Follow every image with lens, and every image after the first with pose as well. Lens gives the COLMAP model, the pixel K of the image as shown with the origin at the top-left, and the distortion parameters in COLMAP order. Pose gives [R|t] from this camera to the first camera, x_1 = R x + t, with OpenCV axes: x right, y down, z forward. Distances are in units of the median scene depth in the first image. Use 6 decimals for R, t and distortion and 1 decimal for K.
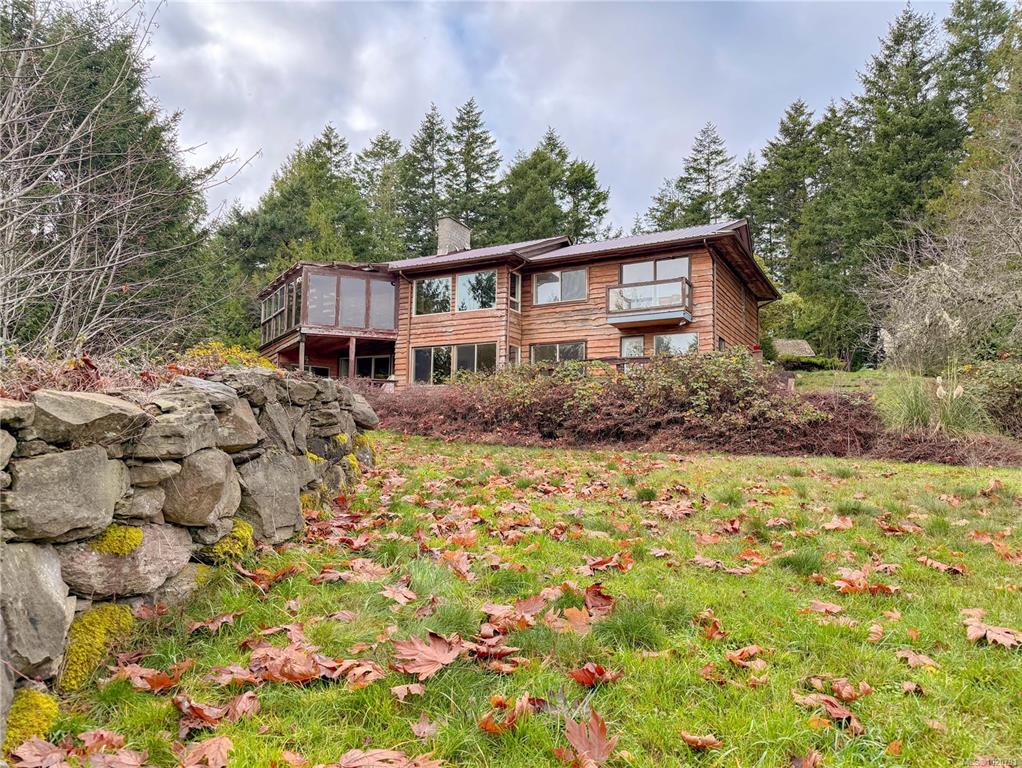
lens RADIAL K [[715.8, 0, 516.4], [0, 715.8, 387.7], [0, 0, 1]] dist [0.052014, -0.063644]
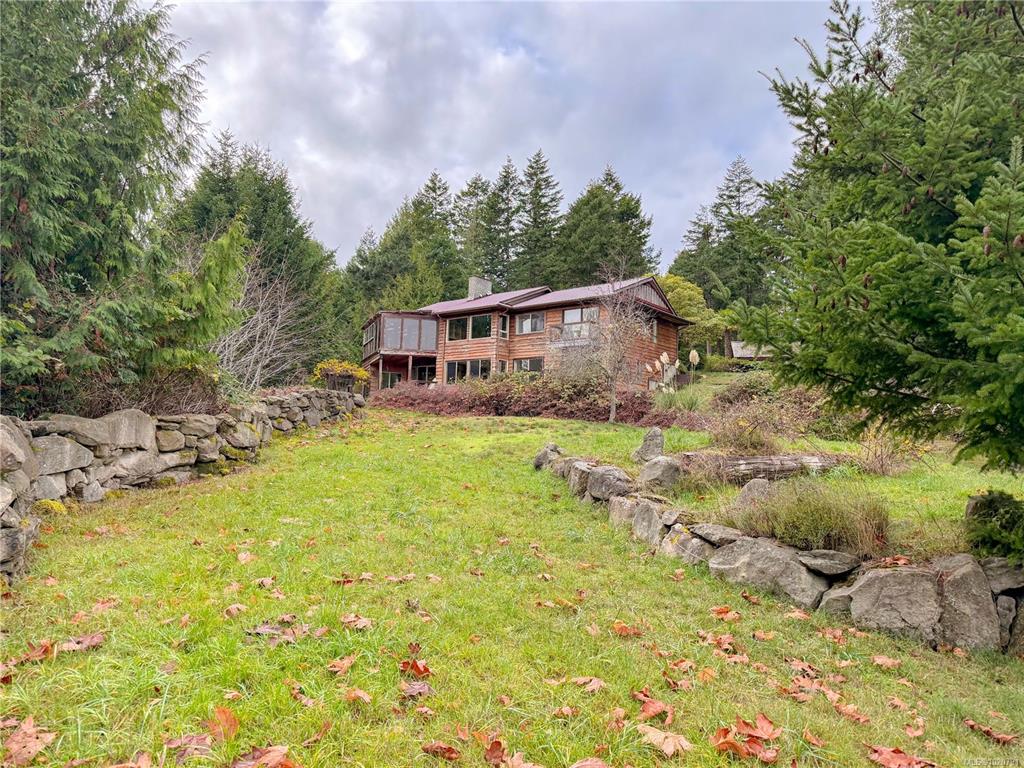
lens RADIAL K [[717.2, 0, 511.5], [0, 717.2, 386.0], [0, 0, 1]] dist [0.052014, -0.063644]
pose [[0.980787, -0.003428, -0.195052, 0.289069], [0.005736, 0.999920, 0.011268, -0.015657], [0.194998, -0.012170, 0.980728, -0.517573]]
